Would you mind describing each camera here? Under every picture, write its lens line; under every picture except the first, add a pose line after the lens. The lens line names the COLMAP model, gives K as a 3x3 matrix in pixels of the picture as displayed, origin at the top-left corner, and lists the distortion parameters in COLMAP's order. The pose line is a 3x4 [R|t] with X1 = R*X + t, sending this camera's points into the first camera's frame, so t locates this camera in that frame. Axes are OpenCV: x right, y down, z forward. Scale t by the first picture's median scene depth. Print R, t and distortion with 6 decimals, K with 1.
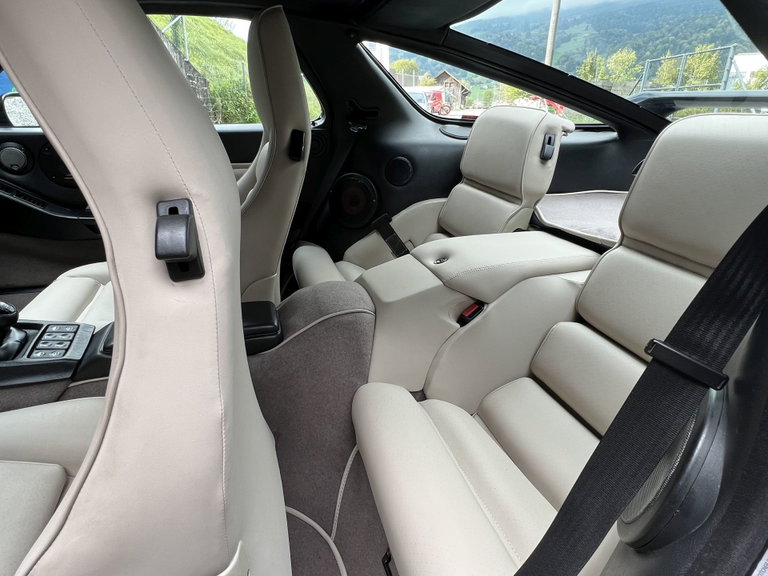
lens RADIAL K [[450.7, 0, 378.0], [0, 450.7, 290.8], [0, 0, 1]] dist [-0.004590, 0.002604]
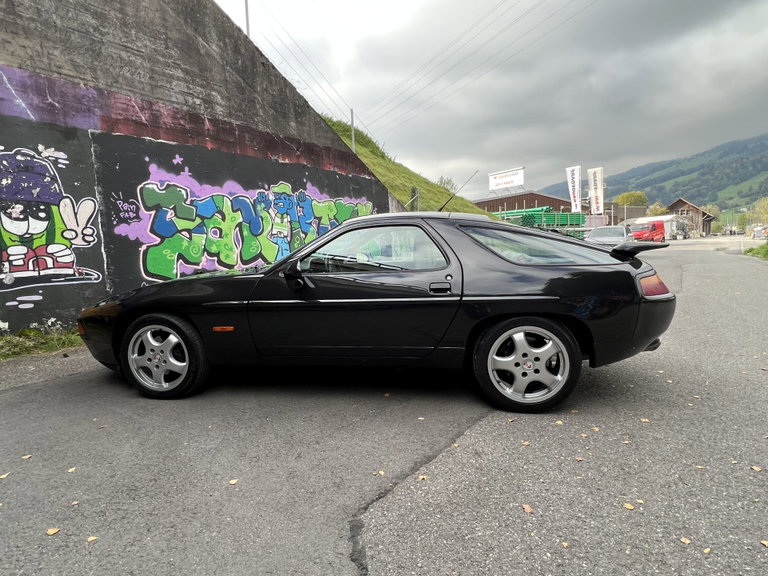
lens RADIAL K [[450.7, 0, 380.0], [0, 450.7, 289.0], [0, 0, 1]] dist [-0.004590, 0.002604]
pose [[0.893783, 0.000057, -0.448500, 0.939706], [-0.126946, 0.959139, -0.252859, 0.718833], [0.430159, 0.282937, 0.857269, -1.906597]]
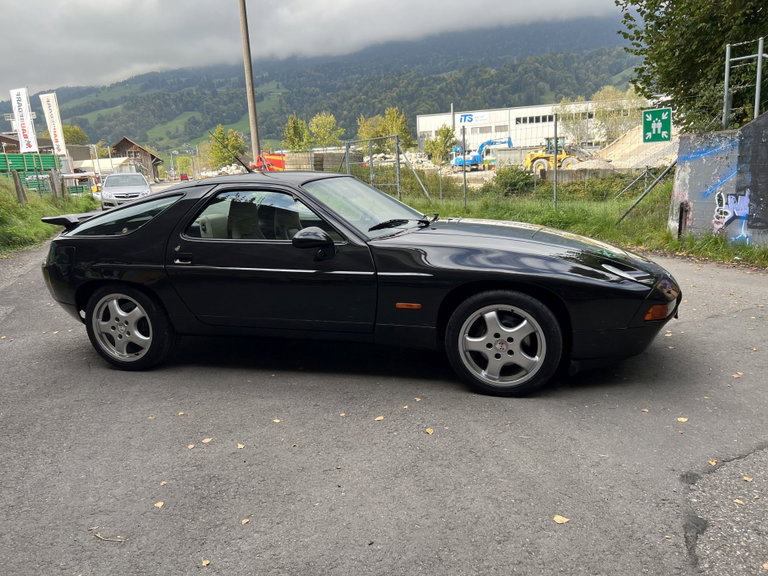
lens RADIAL K [[580.1, 0, 382.0], [0, 580.1, 294.4], [0, 0, 1]] dist [0.039185, -0.038991]
pose [[0.853637, -0.164698, 0.494143, -1.629411], [0.252583, 0.960575, -0.116180, 0.994646], [-0.455527, 0.223988, 0.861583, -3.166713]]
